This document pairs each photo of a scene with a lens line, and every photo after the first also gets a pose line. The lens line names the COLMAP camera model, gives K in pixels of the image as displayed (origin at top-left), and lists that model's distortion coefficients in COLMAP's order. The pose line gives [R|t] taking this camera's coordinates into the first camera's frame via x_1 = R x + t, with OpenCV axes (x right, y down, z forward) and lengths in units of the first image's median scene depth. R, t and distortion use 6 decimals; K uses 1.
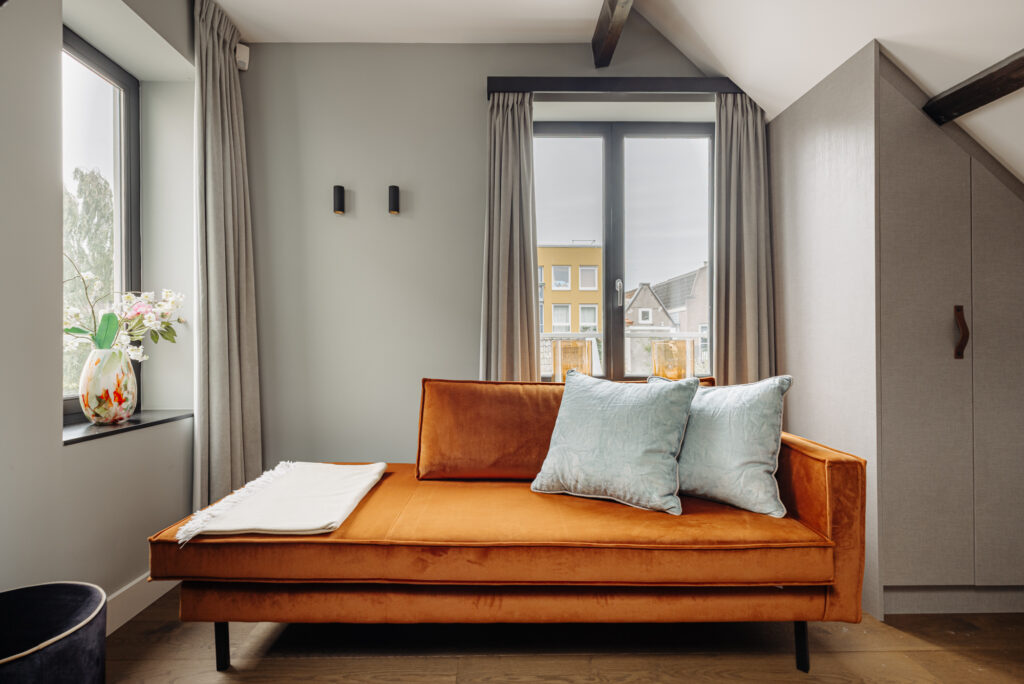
lens RADIAL K [[485.0, 0, 510.1], [0, 485.0, 340.0], [0, 0, 1]] dist [0.005364, -0.000060]
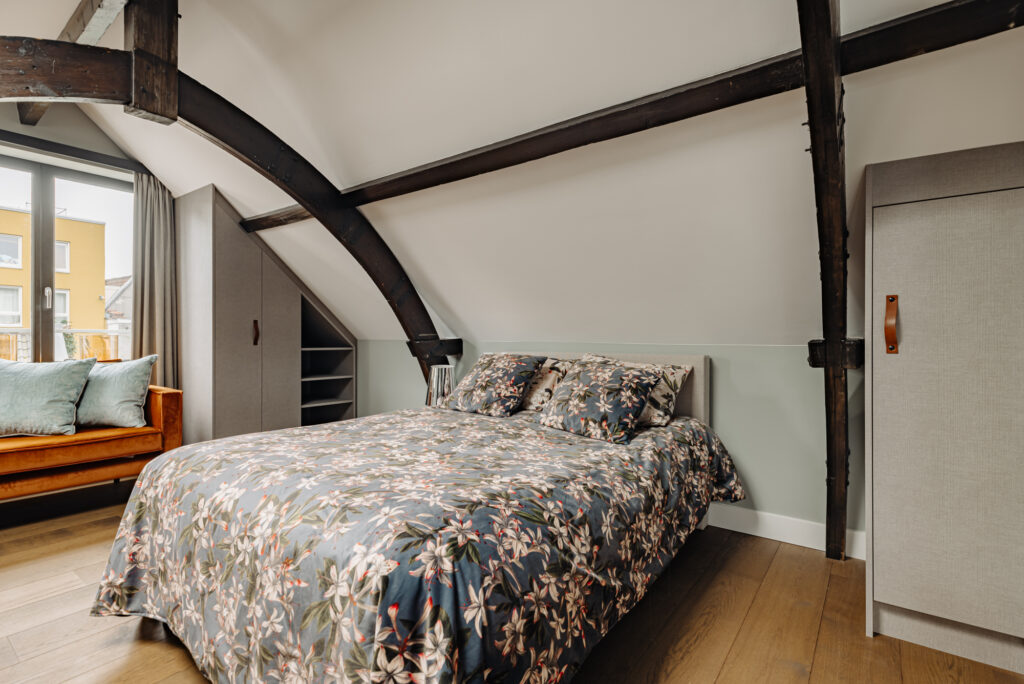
lens RADIAL K [[485.0, 0, 510.1], [0, 485.0, 340.0], [0, 0, 1]] dist [0.005364, -0.000060]
pose [[0.619722, 0.002367, 0.784818, -0.052177], [-0.011903, 0.999909, 0.006383, -0.010988], [-0.784731, -0.013298, 0.619694, -1.235220]]
